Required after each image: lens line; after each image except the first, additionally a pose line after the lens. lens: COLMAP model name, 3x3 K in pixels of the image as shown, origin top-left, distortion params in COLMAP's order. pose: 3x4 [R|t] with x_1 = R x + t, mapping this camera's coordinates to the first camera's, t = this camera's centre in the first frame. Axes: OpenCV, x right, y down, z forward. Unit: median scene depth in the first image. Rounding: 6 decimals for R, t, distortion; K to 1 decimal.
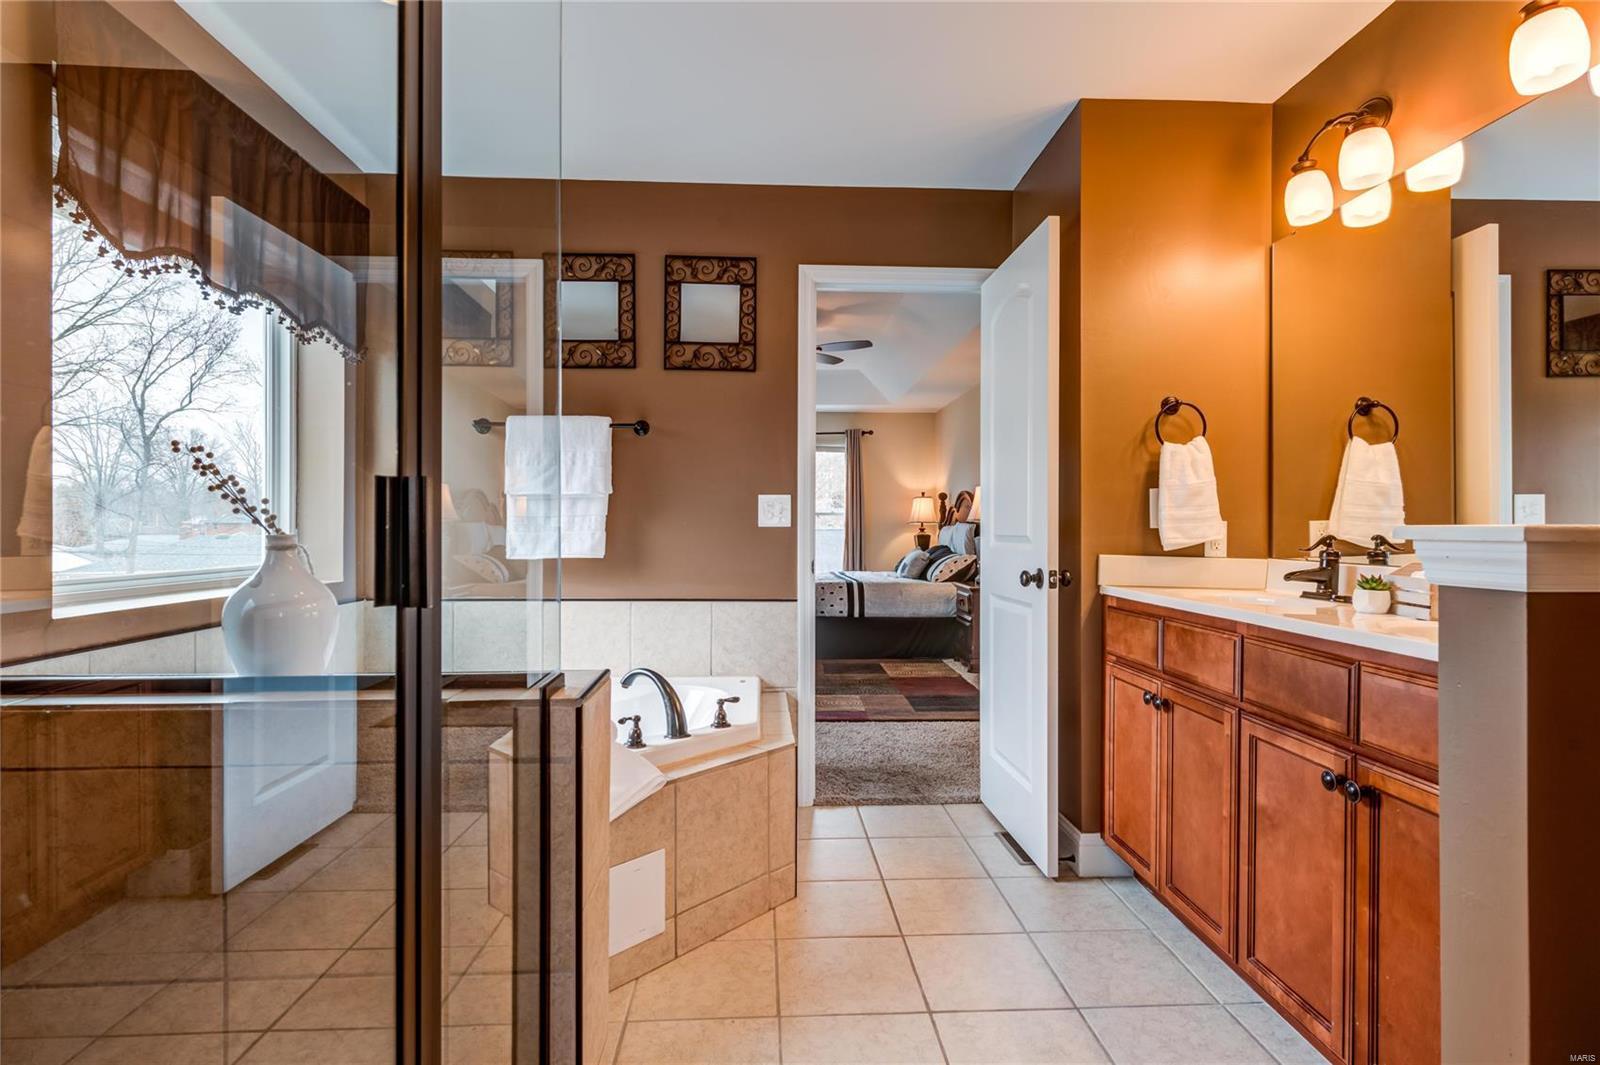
lens RADIAL K [[799.2, 0, 804.2], [0, 799.2, 525.4], [0, 0, 1]] dist [0.000711, -0.001527]
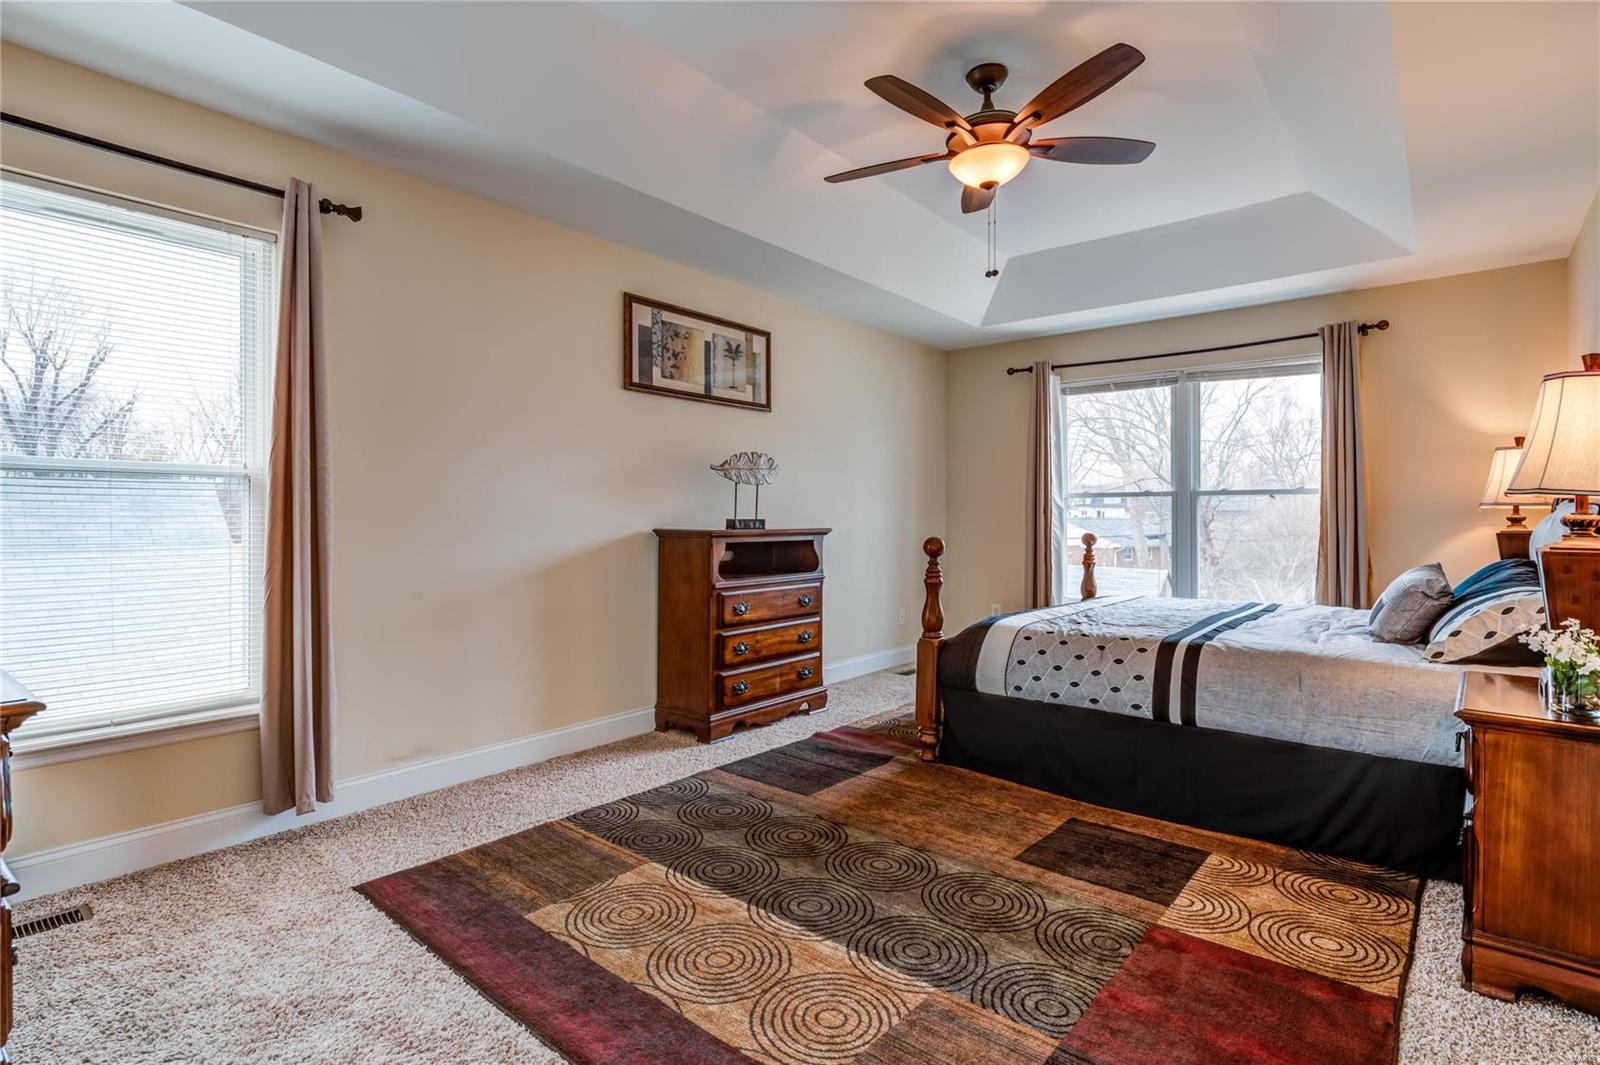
lens RADIAL K [[787.0, 0, 802.9], [0, 787.0, 522.6], [0, 0, 1]] dist [-0.001769, -0.000862]
pose [[0.739647, 0.000827, -0.672995, 0.429162], [0.005794, 0.999954, 0.007596, 0.002625], [0.672971, -0.009518, 0.739608, 1.162248]]
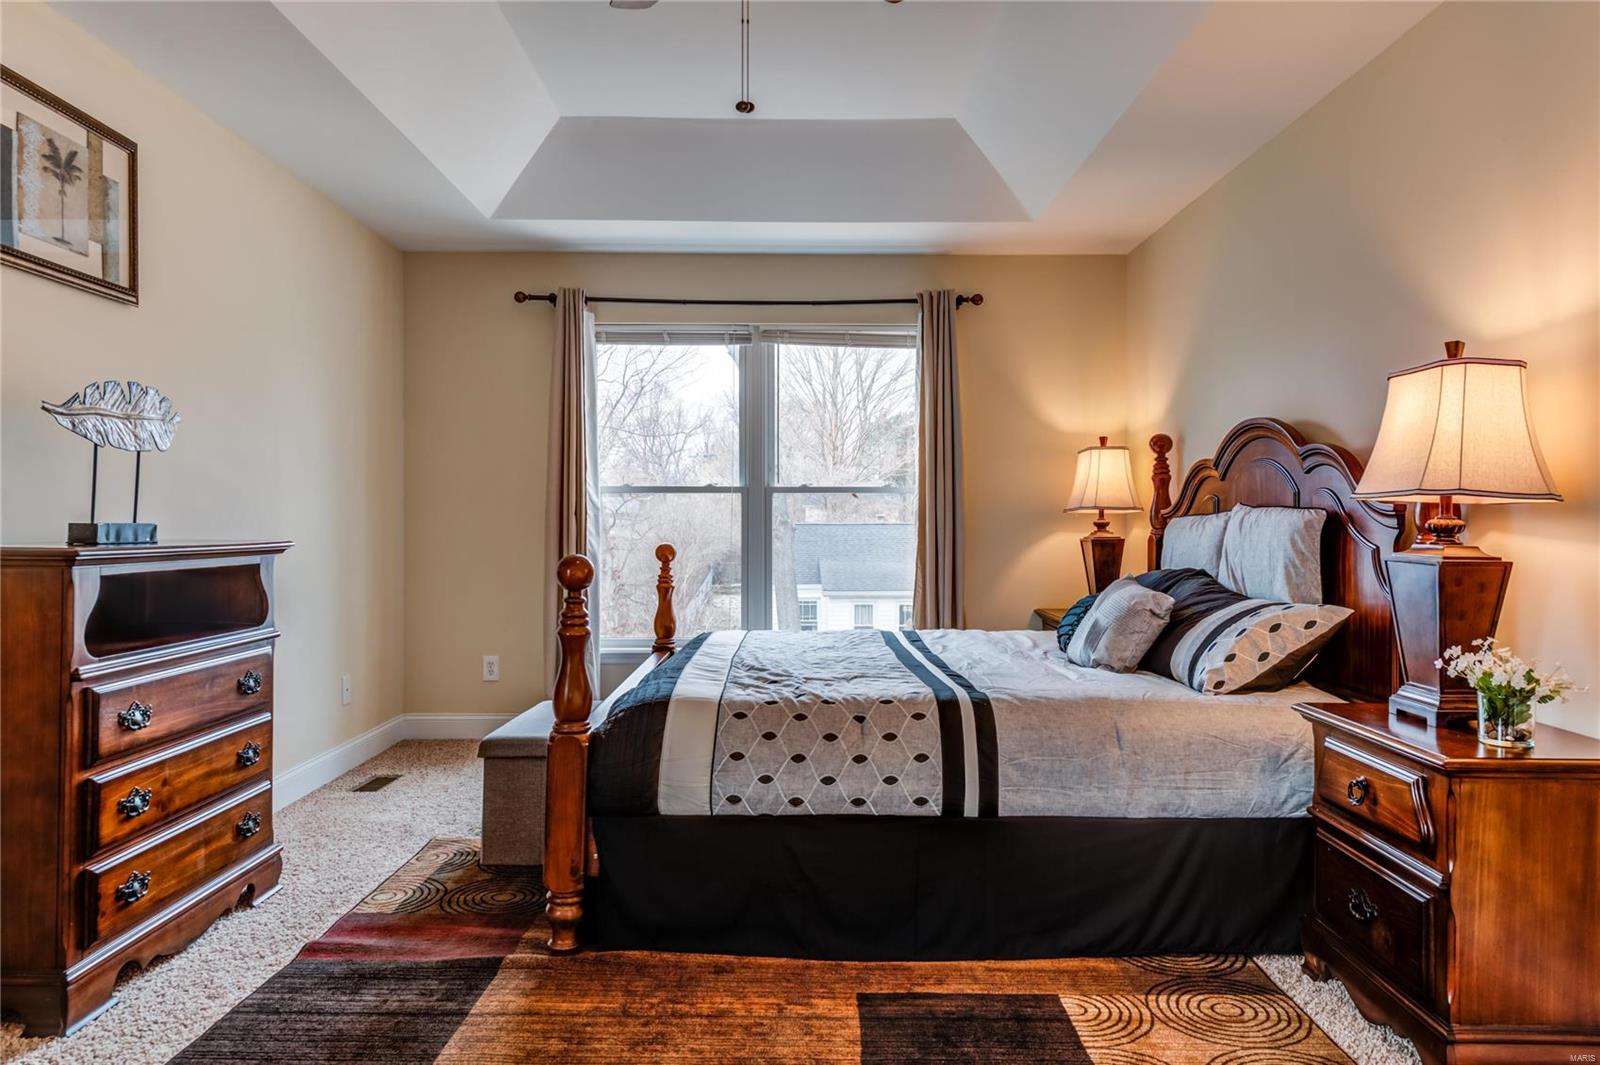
lens RADIAL K [[1048.8, 0, 802.4], [0, 1048.8, 525.4], [0, 0, 1]] dist [0.002934, -0.000788]
pose [[0.999090, -0.001196, -0.042634, 0.039296], [0.001511, 0.999972, 0.007366, 0.002638], [0.042624, -0.007424, 0.999064, 1.272094]]
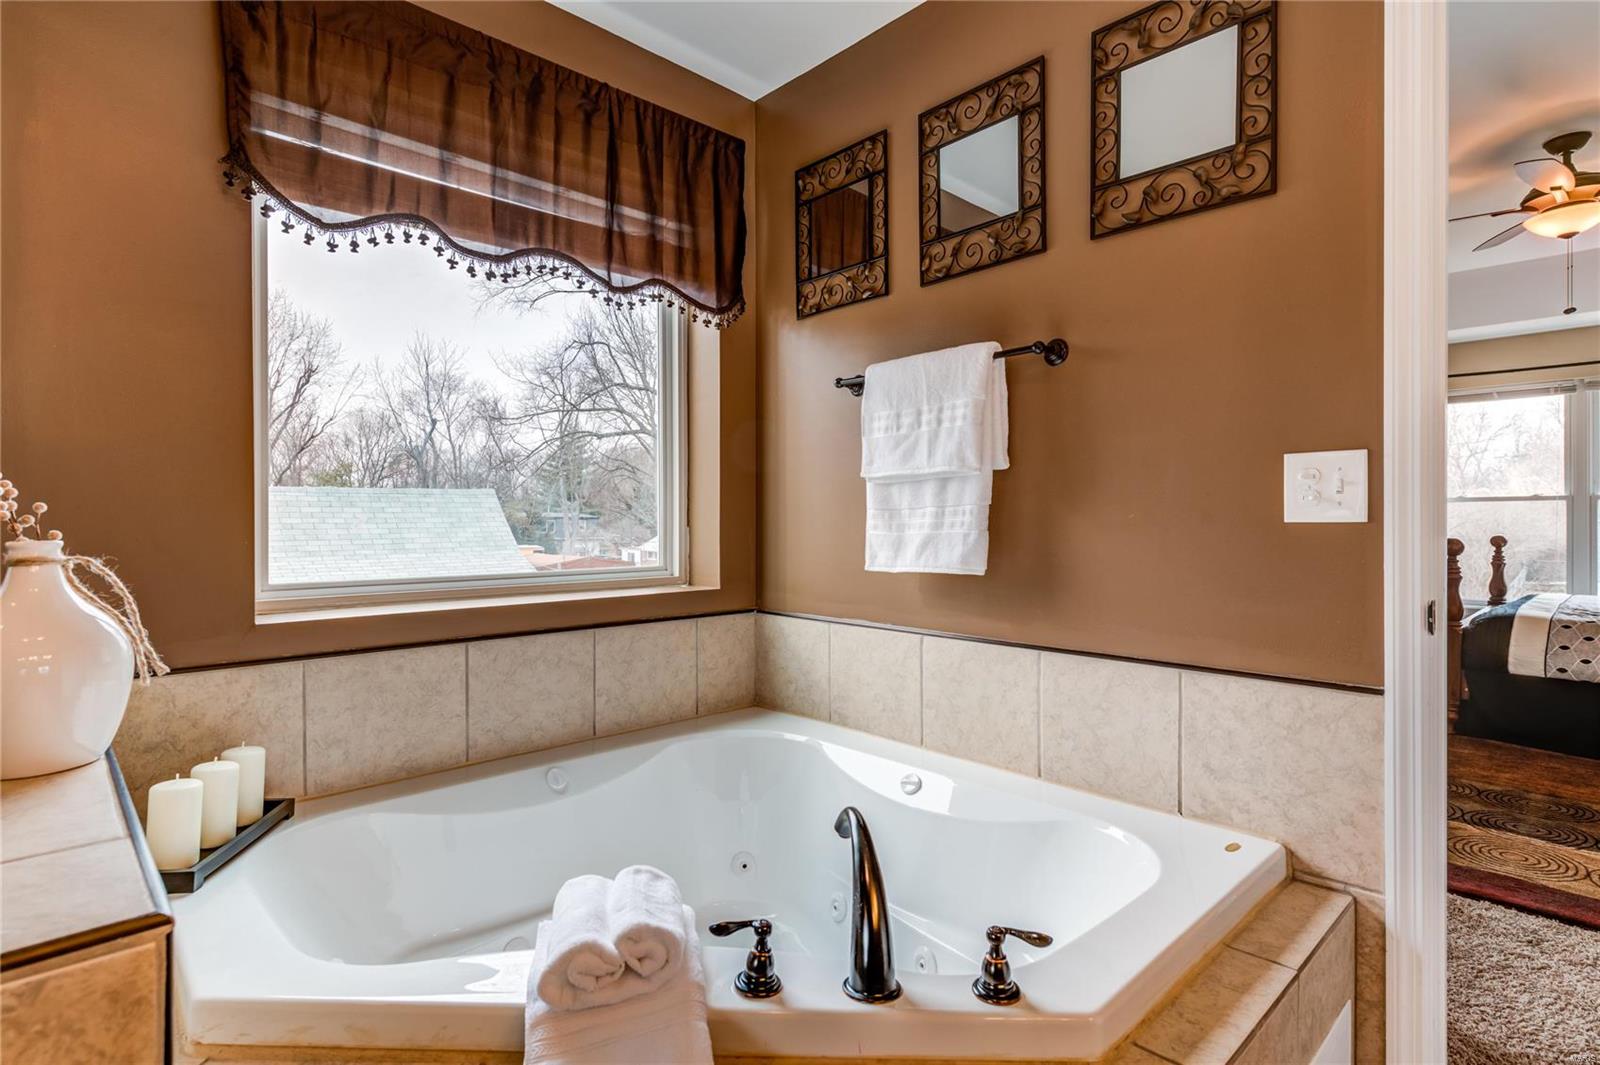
lens RADIAL K [[799.2, 0, 804.2], [0, 799.2, 525.4], [0, 0, 1]] dist [0.000711, -0.001527]
pose [[0.651312, -0.001736, -0.758808, 0.115524], [0.007470, 0.999964, 0.004124, -0.000687], [0.758773, -0.008354, 0.651302, 0.484092]]
